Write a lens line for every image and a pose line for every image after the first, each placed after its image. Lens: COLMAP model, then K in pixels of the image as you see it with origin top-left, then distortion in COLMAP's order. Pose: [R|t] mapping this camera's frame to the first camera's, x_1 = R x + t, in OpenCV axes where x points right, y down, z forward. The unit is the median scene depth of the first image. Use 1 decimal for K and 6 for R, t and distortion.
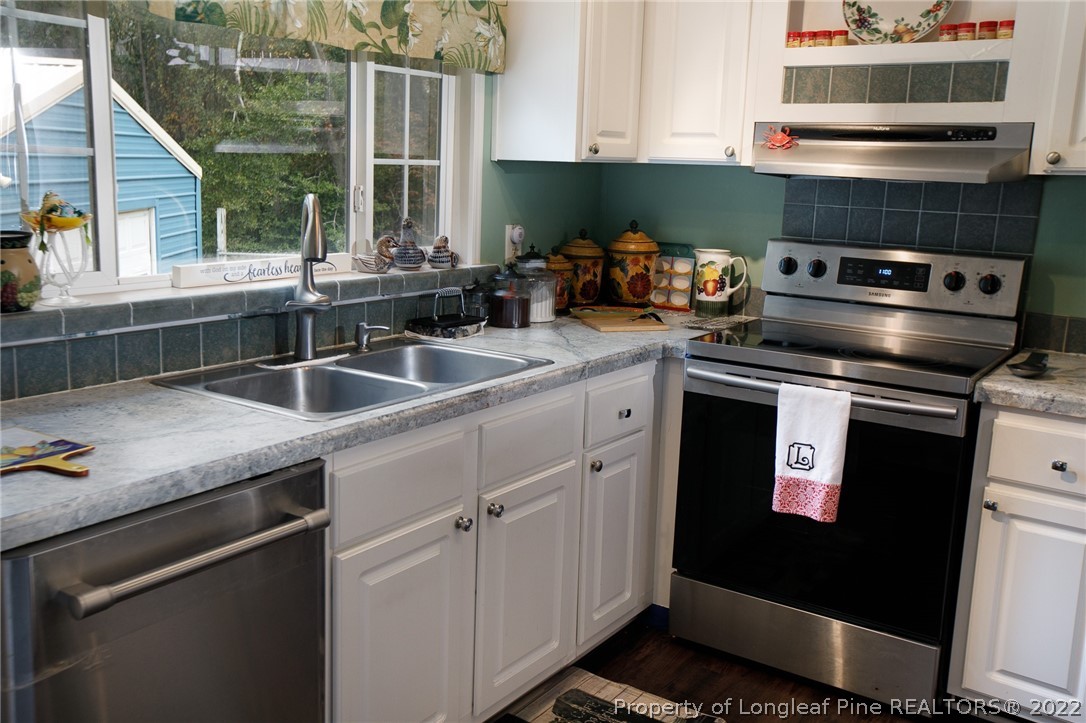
lens RADIAL K [[1018.6, 0, 543.1], [0, 1018.6, 350.4], [0, 0, 1]] dist [0.077715, 0.000000]
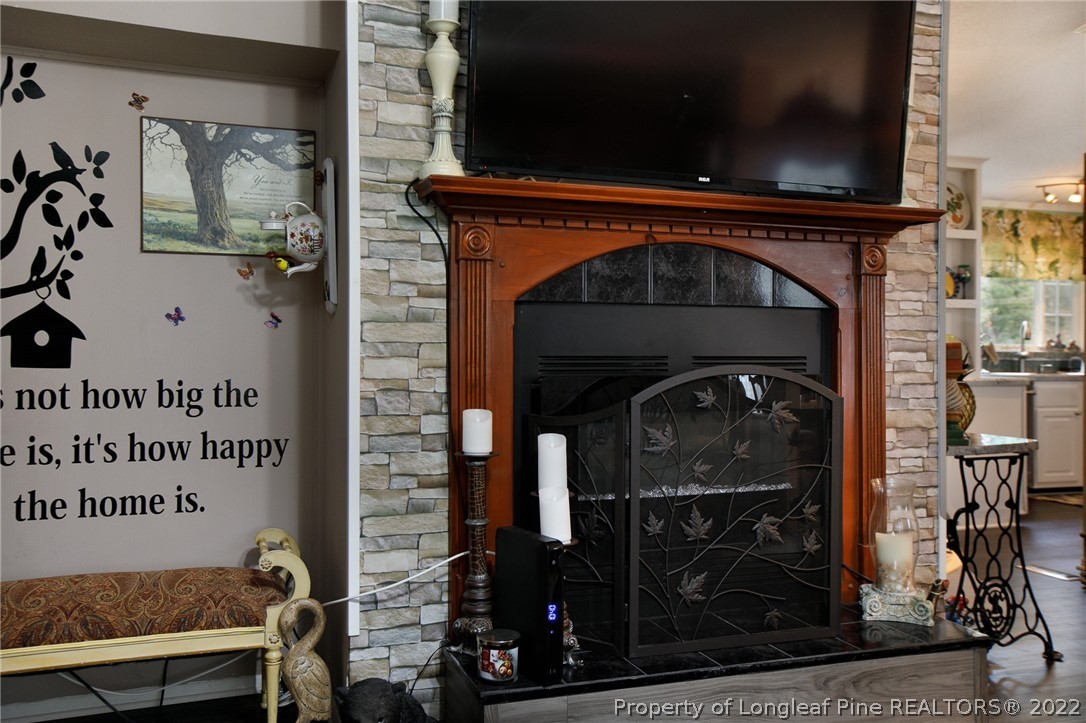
lens RADIAL K [[916.6, 0, 537.4], [0, 916.6, 357.6], [0, 0, 1]] dist [0.005165, 0.069078]
pose [[0.802555, -0.031641, -0.595739, 0.236119], [-0.085970, 0.982036, -0.167973, 0.492533], [0.590351, 0.186023, 0.785418, -1.865843]]
